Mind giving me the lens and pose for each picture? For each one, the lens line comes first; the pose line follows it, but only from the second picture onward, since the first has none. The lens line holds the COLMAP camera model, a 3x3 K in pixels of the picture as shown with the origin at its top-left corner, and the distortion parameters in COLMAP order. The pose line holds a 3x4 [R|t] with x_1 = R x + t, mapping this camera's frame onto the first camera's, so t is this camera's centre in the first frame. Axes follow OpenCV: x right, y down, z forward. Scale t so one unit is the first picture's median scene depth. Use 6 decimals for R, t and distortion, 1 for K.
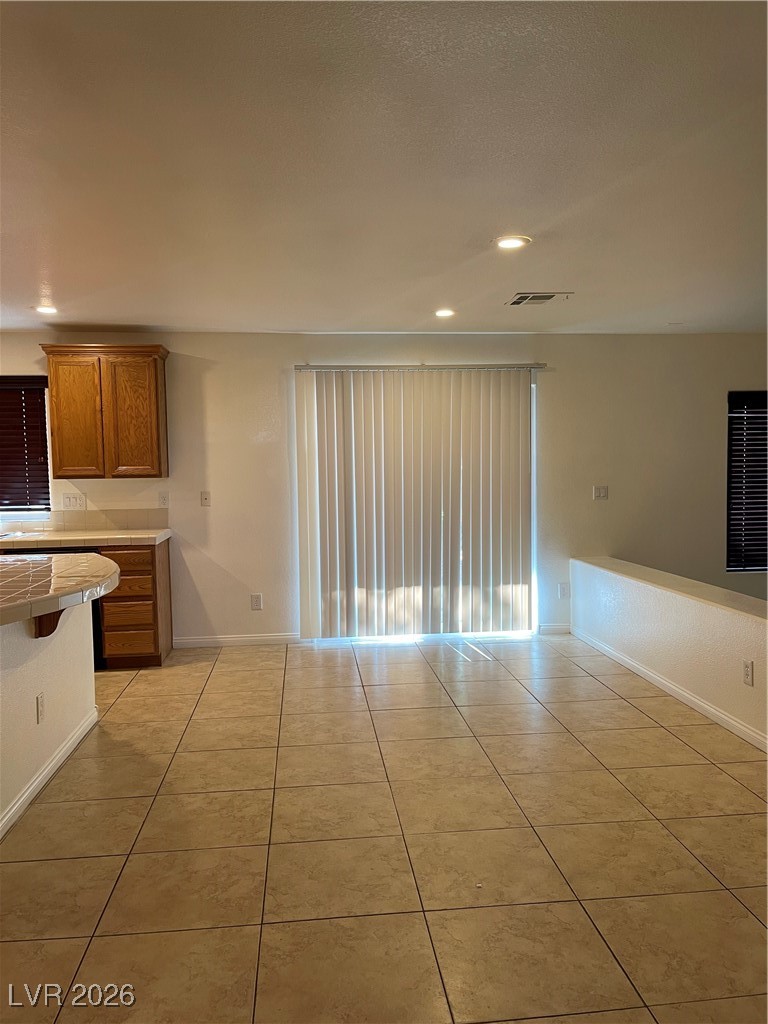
lens RADIAL K [[775.0, 0, 381.4], [0, 775.0, 508.8], [0, 0, 1]] dist [0.021313, 0.001058]
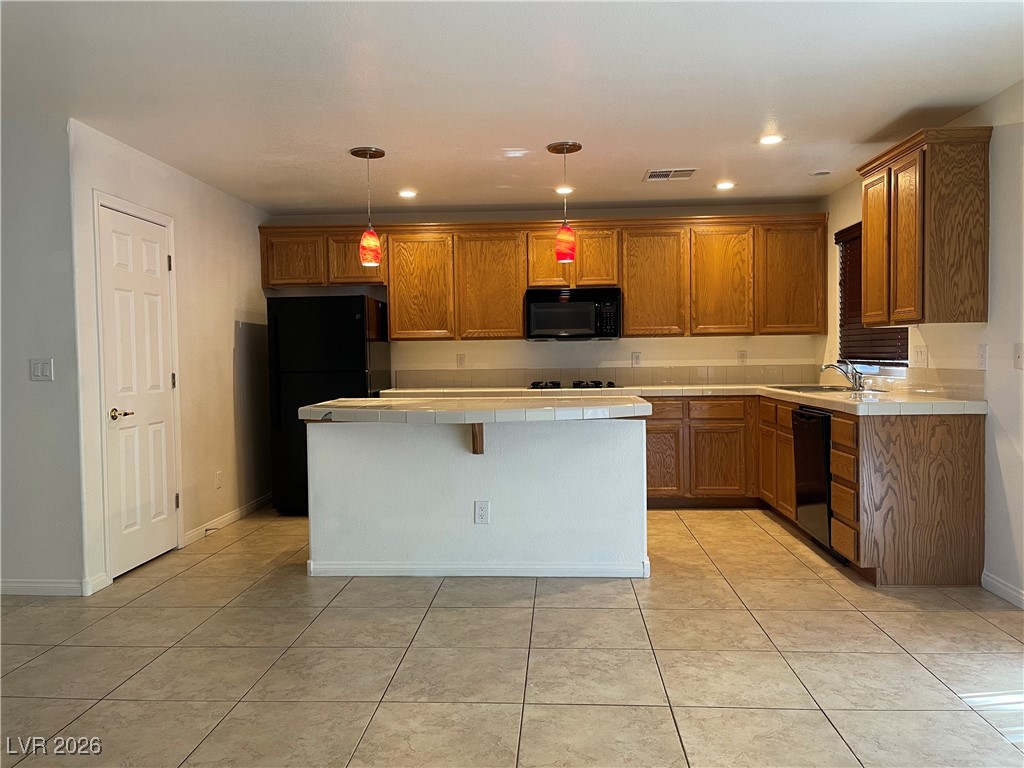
lens RADIAL K [[775.0, 0, 510.8], [0, 775.0, 388.9], [0, 0, 1]] dist [0.021313, 0.001058]
pose [[-0.148849, 0.066045, -0.986652, 0.541218], [-0.044722, 0.996297, 0.073437, -0.019054], [0.987848, 0.055056, -0.145345, 0.894471]]
